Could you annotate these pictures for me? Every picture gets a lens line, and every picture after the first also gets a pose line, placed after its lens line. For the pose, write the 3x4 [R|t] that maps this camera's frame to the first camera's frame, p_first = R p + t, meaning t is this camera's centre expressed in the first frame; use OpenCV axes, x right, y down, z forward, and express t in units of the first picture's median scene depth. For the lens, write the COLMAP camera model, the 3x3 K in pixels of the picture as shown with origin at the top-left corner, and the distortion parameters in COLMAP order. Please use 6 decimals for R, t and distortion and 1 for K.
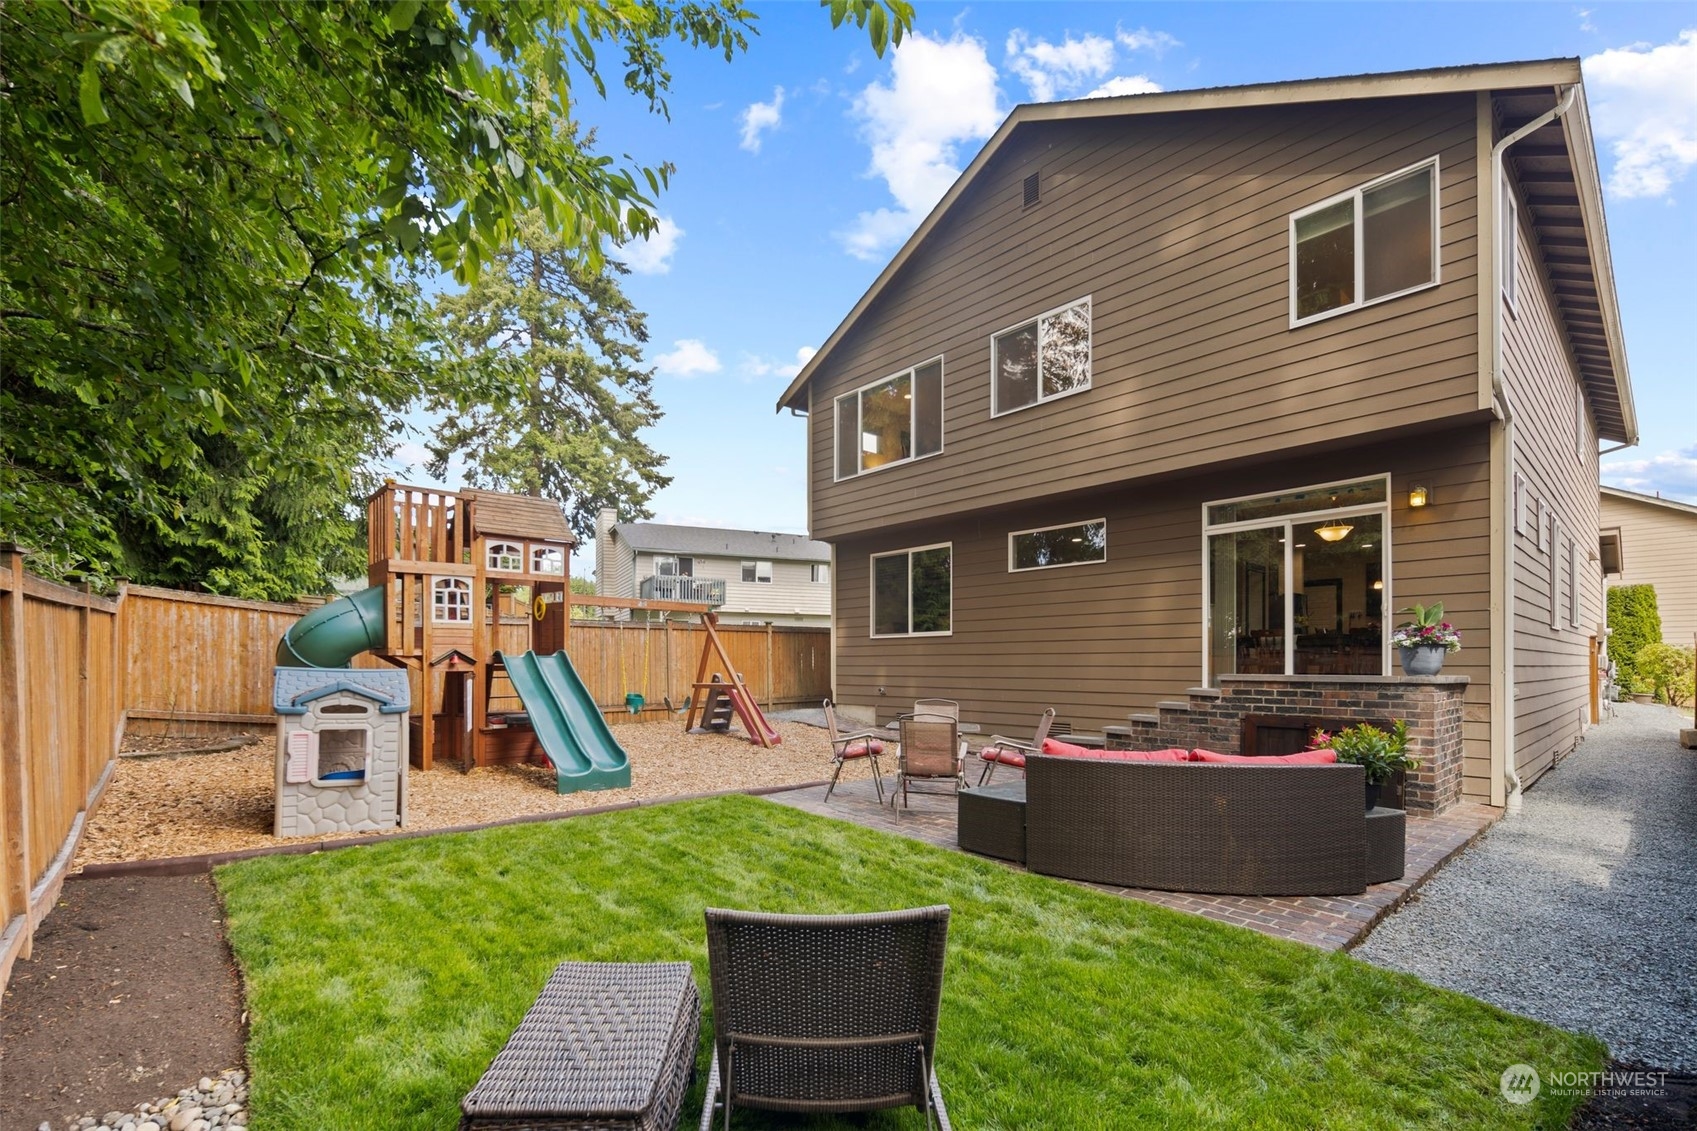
lens RADIAL K [[751.6, 0, 807.1], [0, 751.6, 580.2], [0, 0, 1]] dist [0.001411, 0.000081]
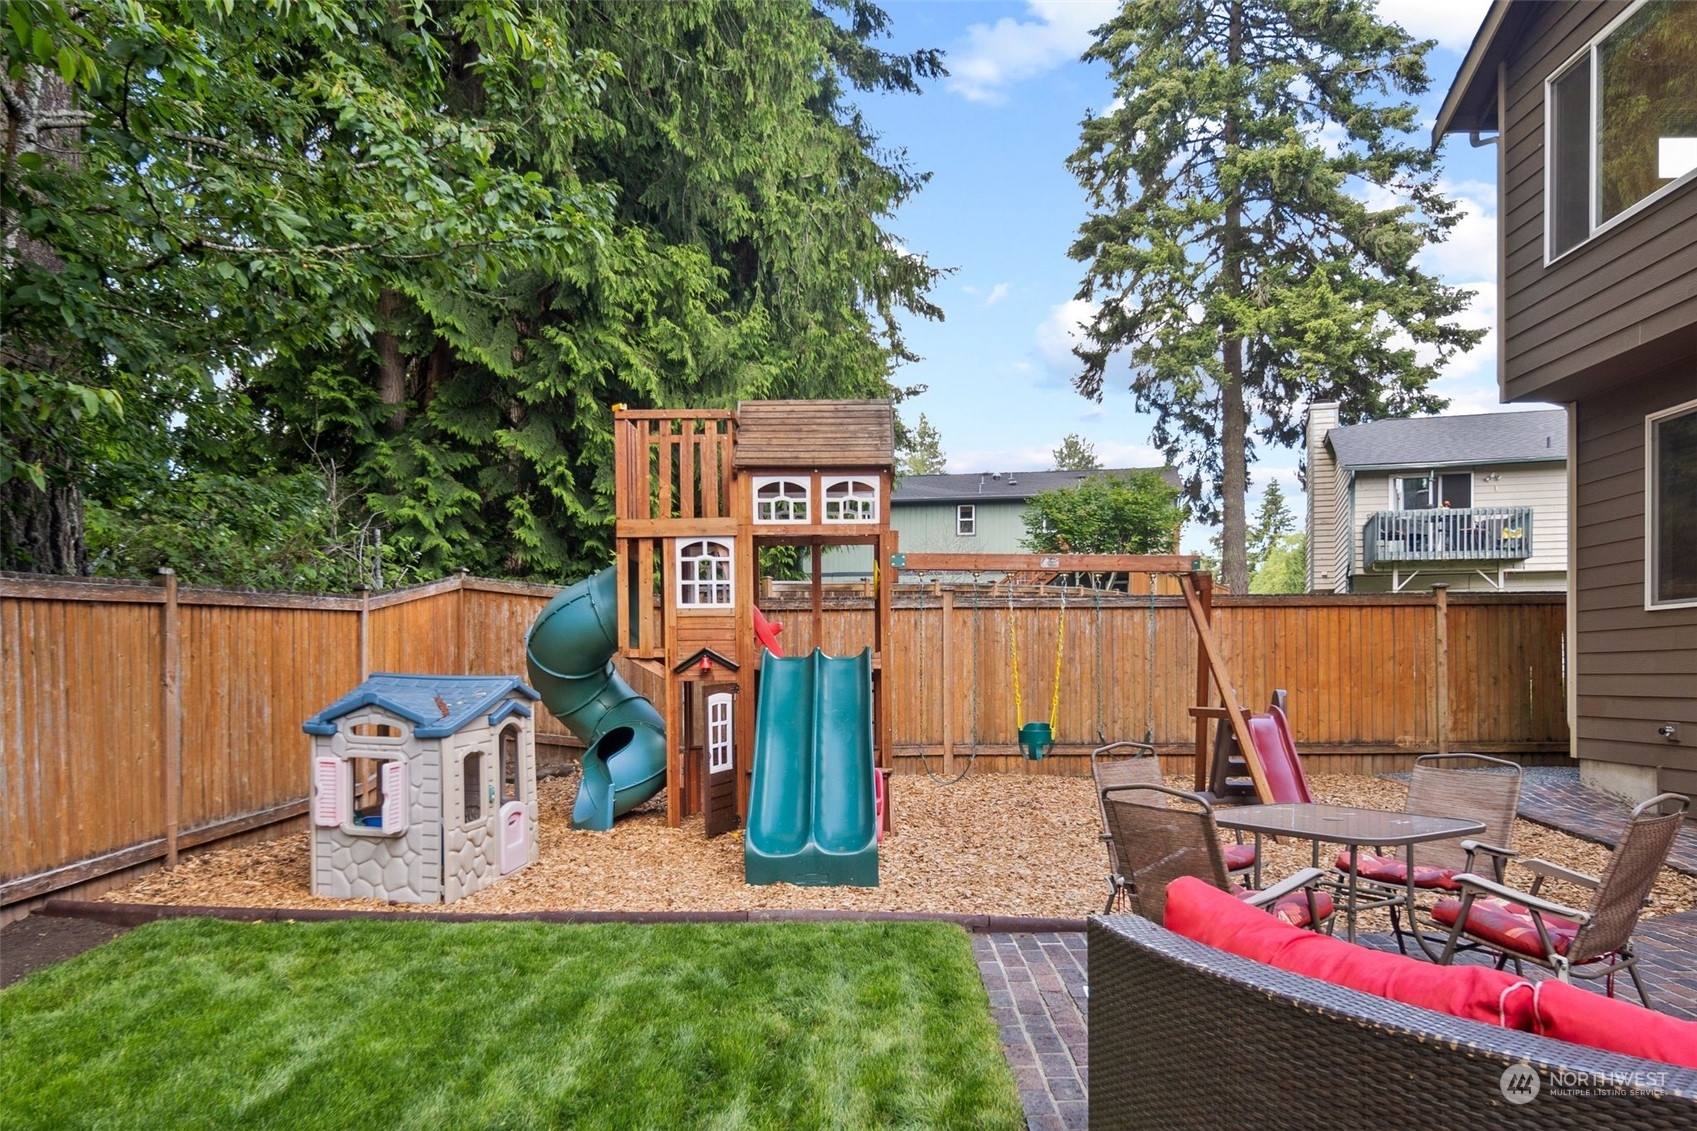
lens RADIAL K [[1212.2, 0, 847.0], [0, 1212.2, 573.5], [0, 0, 1]] dist [0.006085, 0.000934]
pose [[0.745025, -0.055282, -0.664742, 0.084912], [0.073450, 0.997299, -0.000617, 0.009366], [0.662981, -0.048366, 0.747073, 0.073747]]
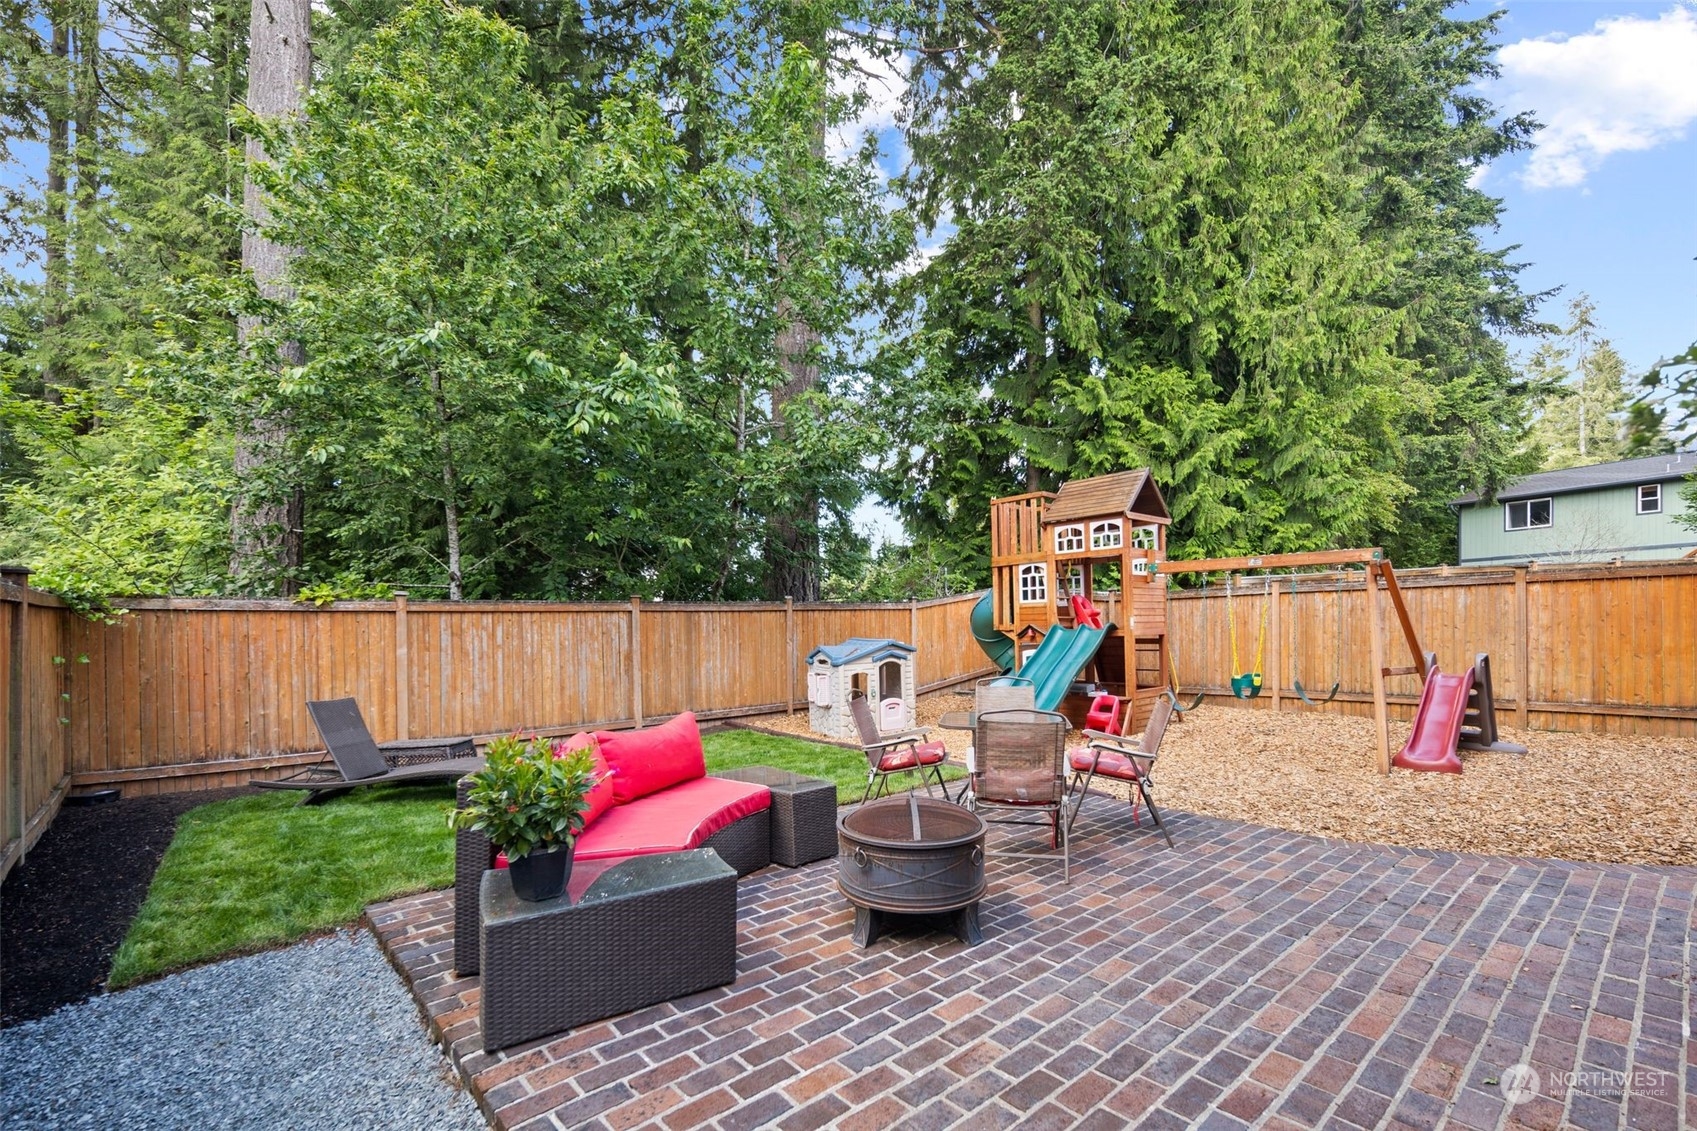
lens RADIAL K [[751.6, 0, 846.6], [0, 751.6, 555.4], [0, 0, 1]] dist [0.001411, 0.000081]
pose [[-0.006797, -0.109027, -0.994016, 0.187454], [0.106927, 0.988260, -0.109127, 0.020987], [0.994244, -0.107029, 0.004940, 0.180965]]
